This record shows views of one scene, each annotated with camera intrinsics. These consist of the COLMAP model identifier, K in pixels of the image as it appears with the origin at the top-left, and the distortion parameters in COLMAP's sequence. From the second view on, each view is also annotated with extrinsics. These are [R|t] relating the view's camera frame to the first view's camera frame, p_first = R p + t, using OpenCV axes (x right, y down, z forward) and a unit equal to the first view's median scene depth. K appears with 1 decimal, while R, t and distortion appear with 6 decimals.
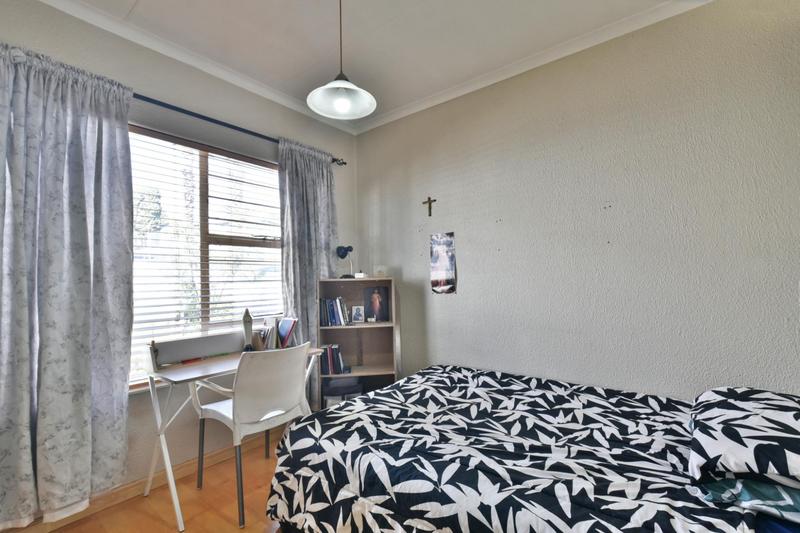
lens RADIAL K [[358.5, 0, 401.9], [0, 358.5, 275.5], [0, 0, 1]] dist [-0.002467, -0.000156]
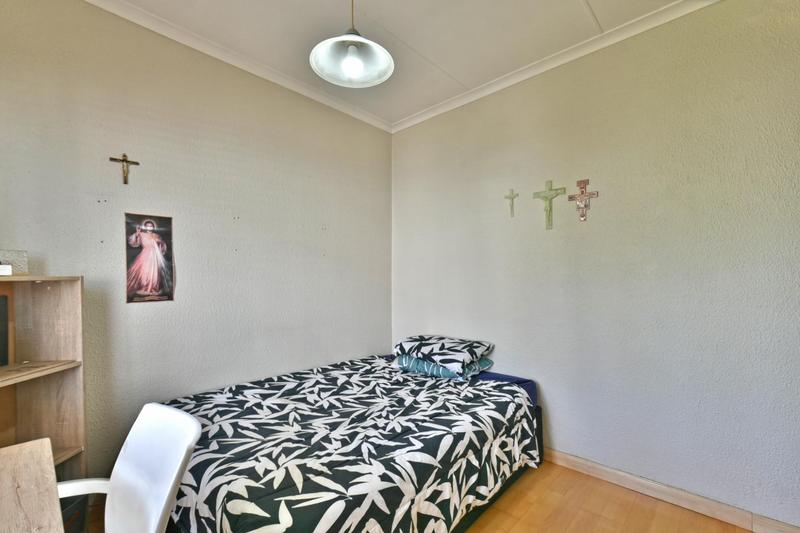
lens RADIAL K [[358.5, 0, 401.9], [0, 358.5, 275.5], [0, 0, 1]] dist [-0.002467, -0.000156]
pose [[0.074846, 0.031018, 0.996713, -0.844347], [-0.005964, 0.999512, -0.030657, 0.027197], [-0.997177, -0.003650, 0.074995, 0.723735]]
